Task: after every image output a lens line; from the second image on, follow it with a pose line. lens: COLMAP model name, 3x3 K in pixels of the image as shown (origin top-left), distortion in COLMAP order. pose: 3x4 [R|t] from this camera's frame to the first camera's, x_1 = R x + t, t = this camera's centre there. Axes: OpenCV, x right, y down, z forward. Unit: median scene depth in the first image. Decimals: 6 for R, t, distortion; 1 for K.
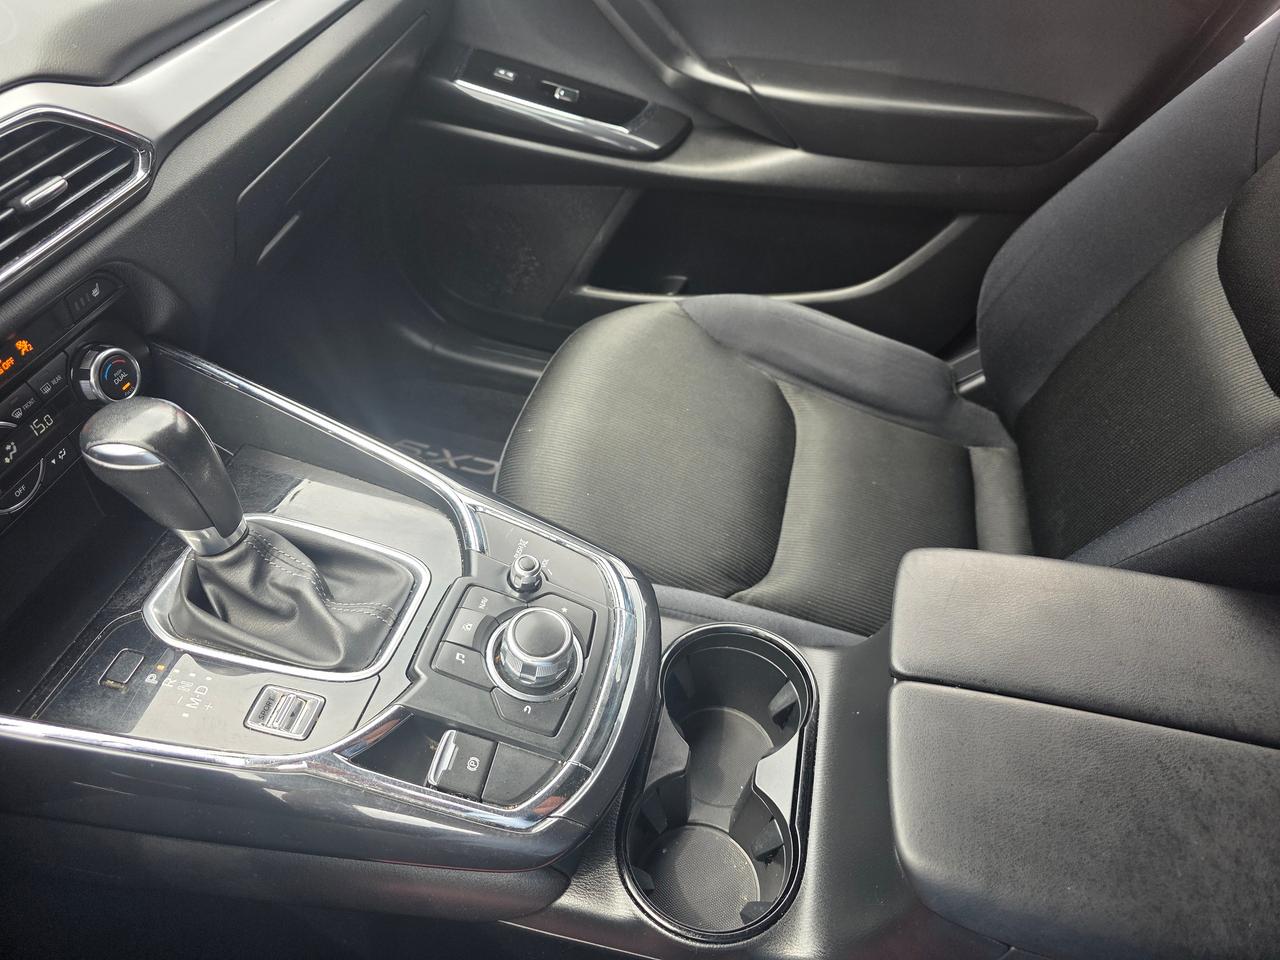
lens RADIAL K [[882.0, 0, 637.3], [0, 882.0, 473.6], [0, 0, 1]] dist [0.045797, -0.049129]
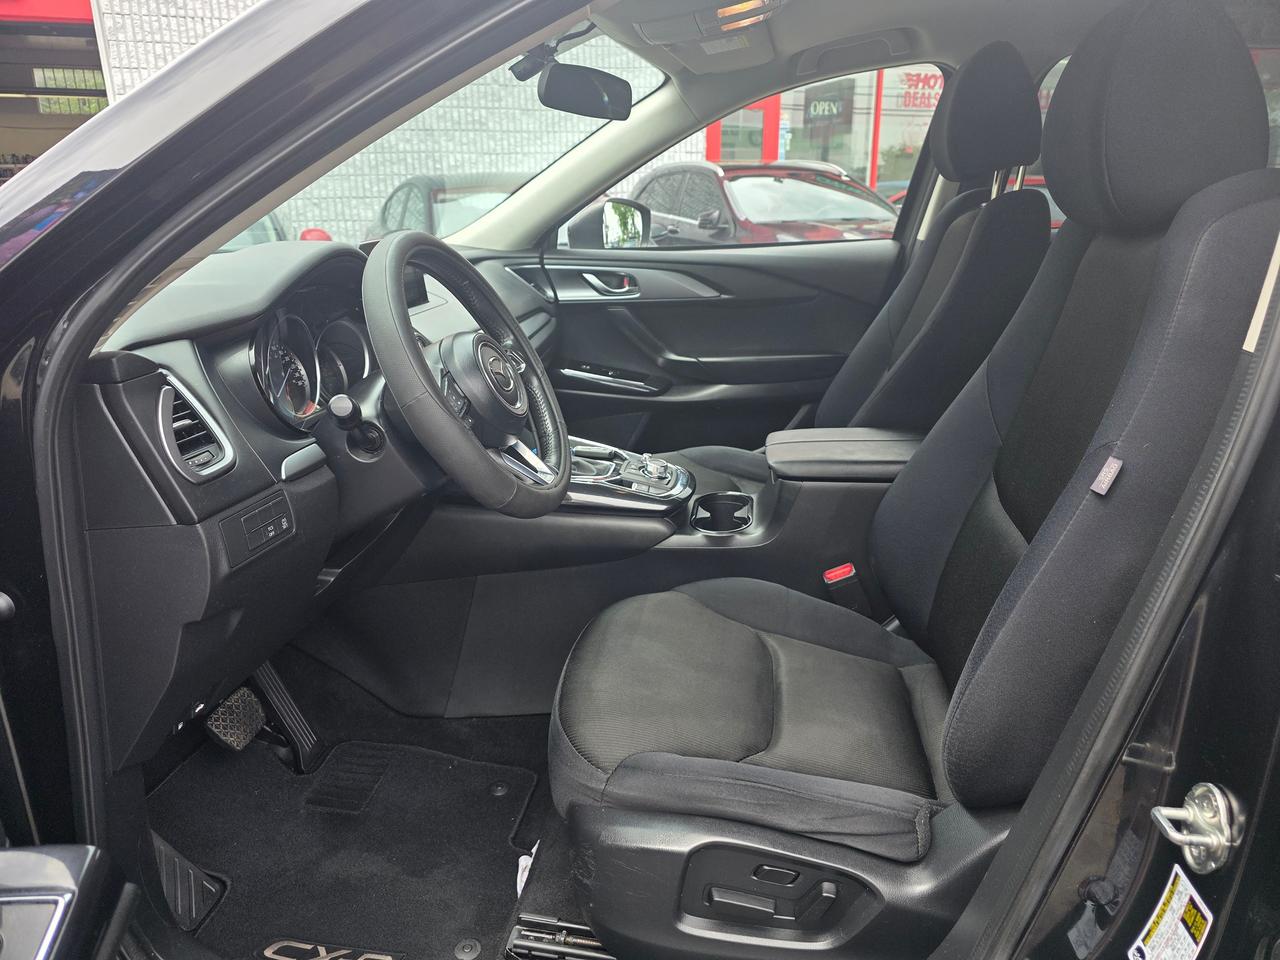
lens RADIAL K [[882.0, 0, 644.2], [0, 882.0, 481.4], [0, 0, 1]] dist [0.045797, -0.049129]
pose [[0.992958, -0.100130, 0.063318, -0.166709], [0.117535, 0.899646, -0.420502, 0.713873], [-0.014858, 0.424983, 0.905079, -0.818347]]
